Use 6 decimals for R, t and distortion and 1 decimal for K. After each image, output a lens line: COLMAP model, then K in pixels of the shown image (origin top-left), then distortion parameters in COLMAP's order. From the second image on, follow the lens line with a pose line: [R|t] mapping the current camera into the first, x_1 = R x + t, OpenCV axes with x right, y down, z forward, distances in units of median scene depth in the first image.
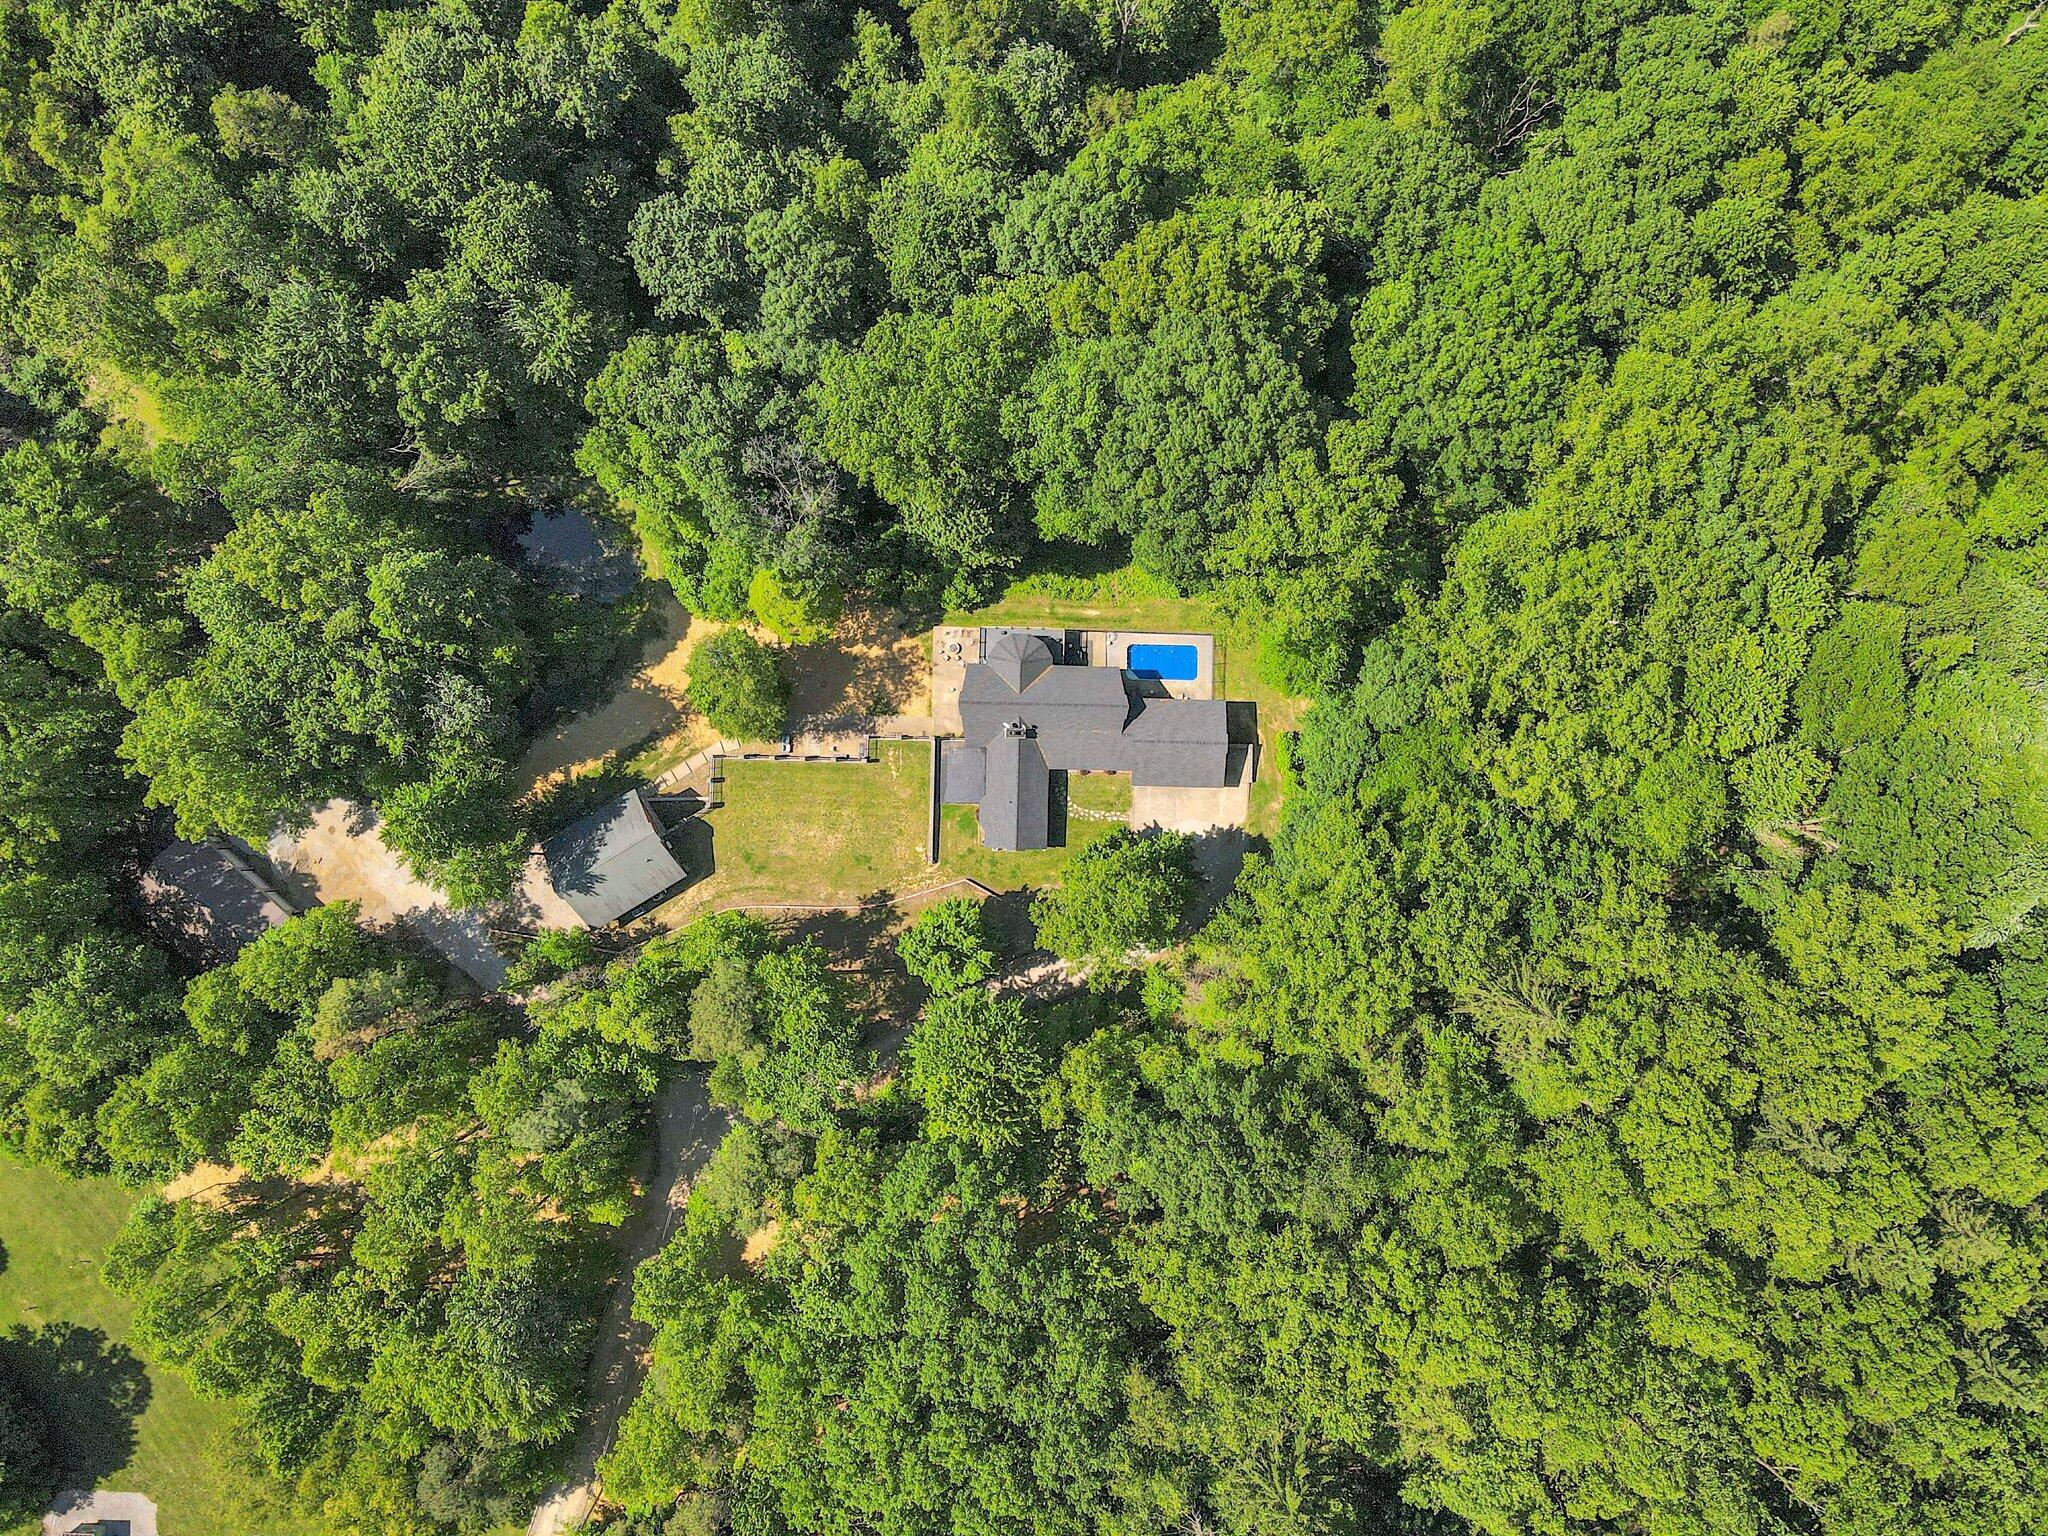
lens RADIAL K [[1513.6, 0, 994.9], [0, 1513.6, 790.8], [0, 0, 1]] dist [0.021910, -0.003423]
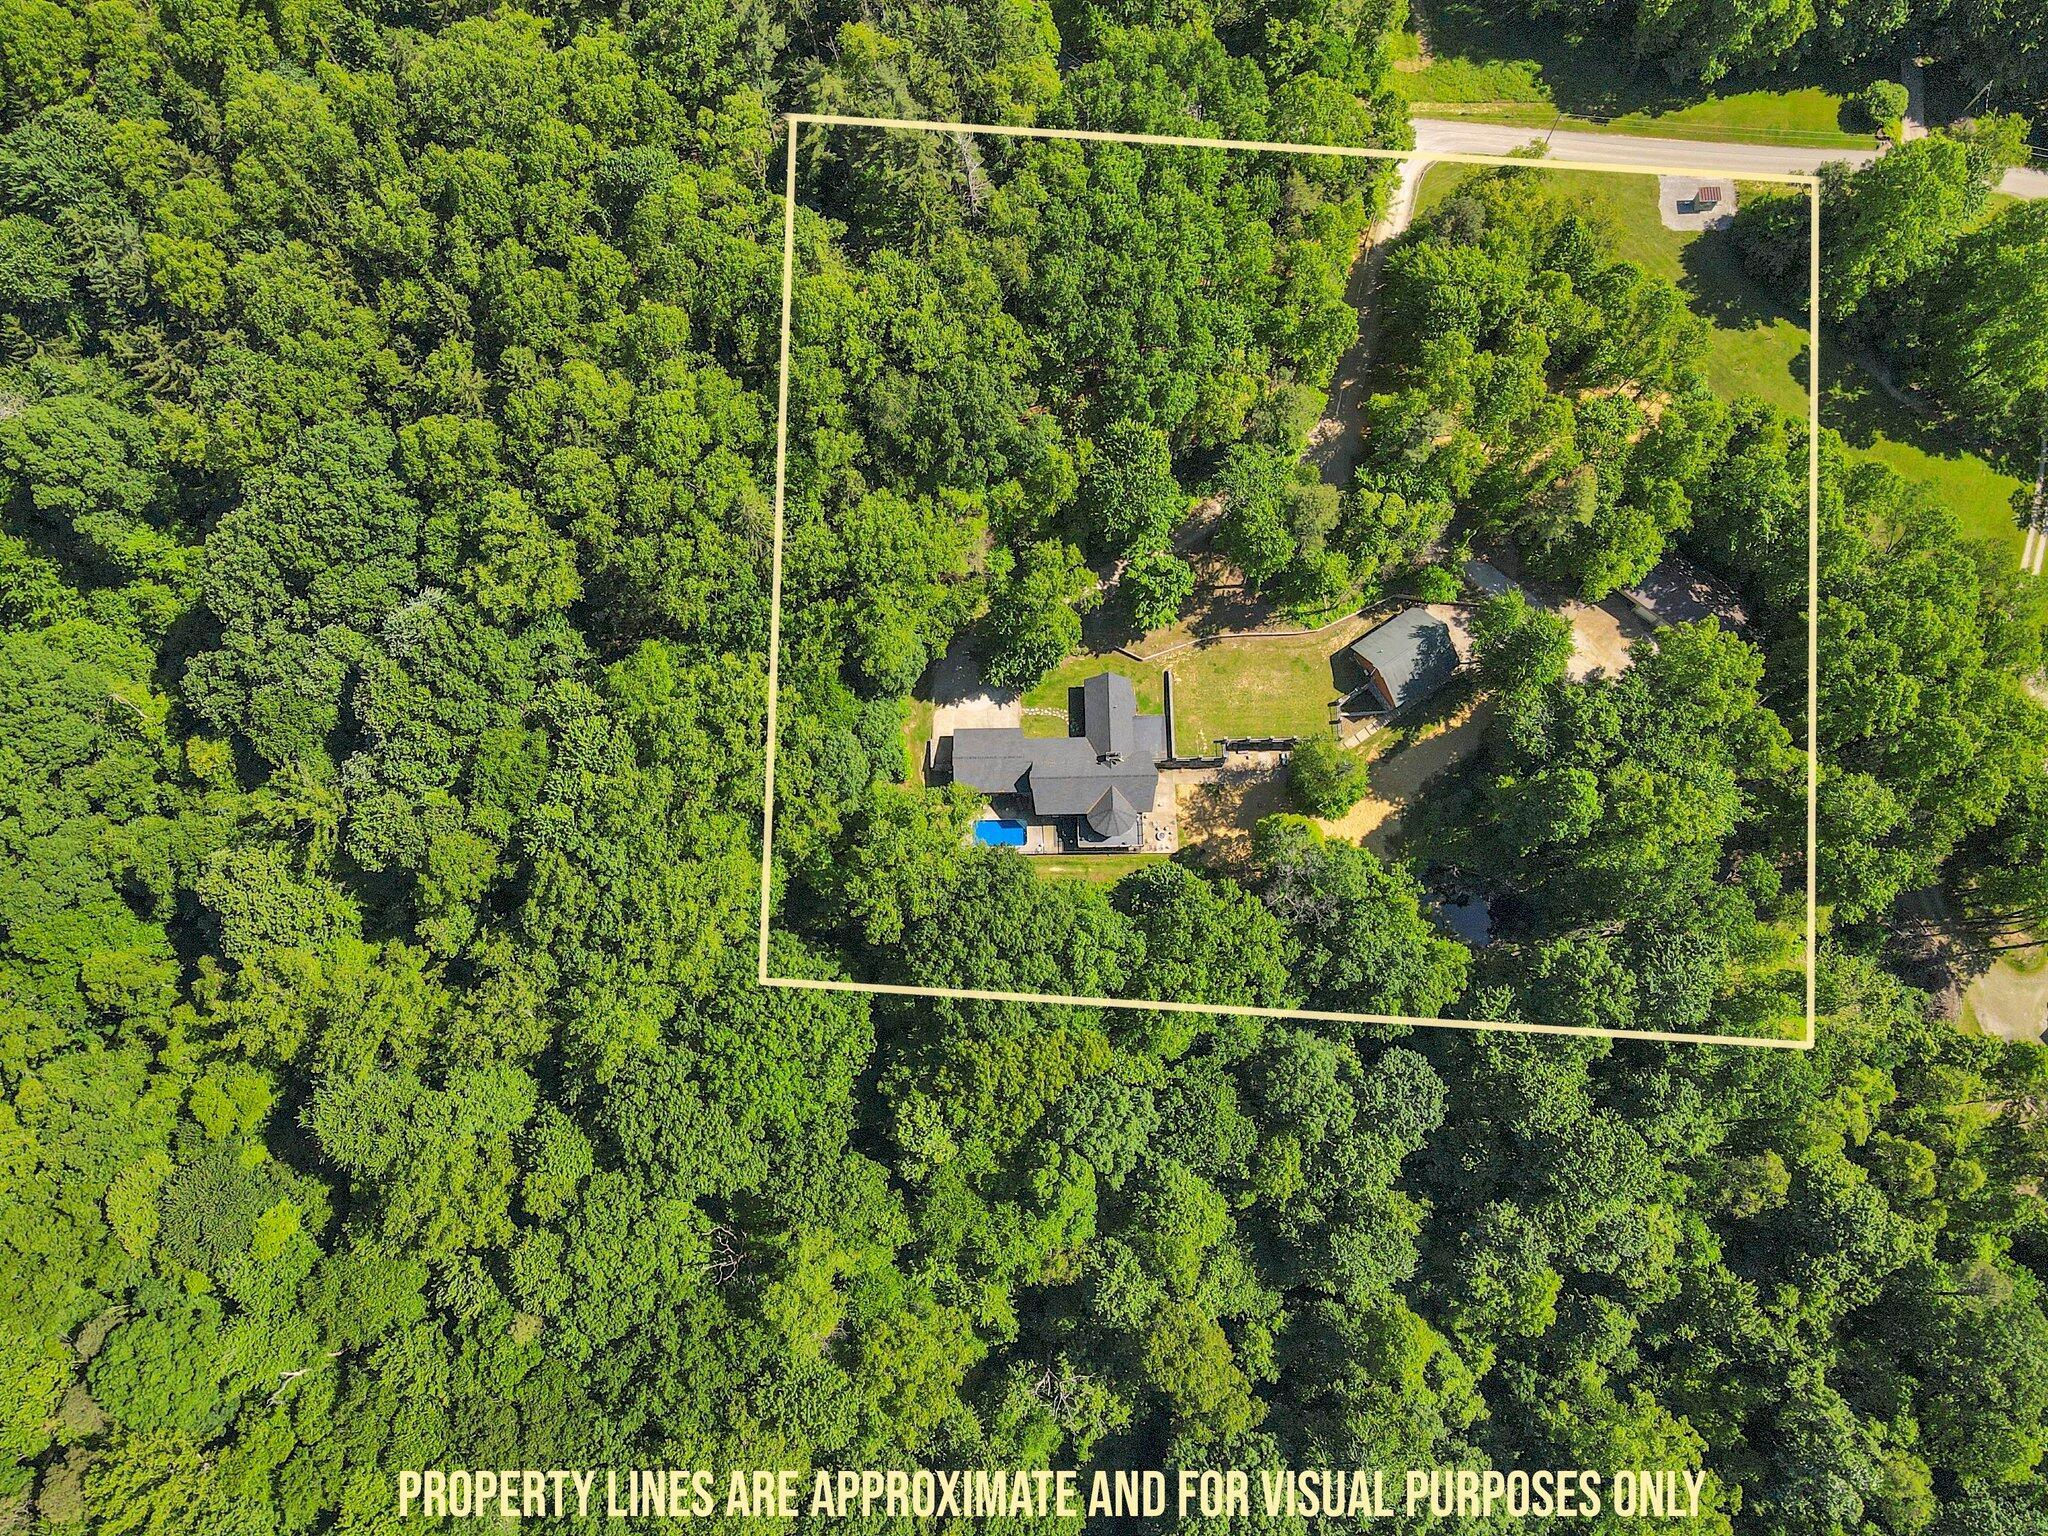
lens RADIAL K [[1505.8, 0, 1012.9], [0, 1505.8, 785.2], [0, 0, 1]] dist [0.000178, 0.002093]
pose [[-0.999137, 0.041500, 0.001910, 0.097559], [-0.039353, -0.960179, 0.276602, -0.414048], [0.013313, 0.276288, 0.960983, -0.254854]]
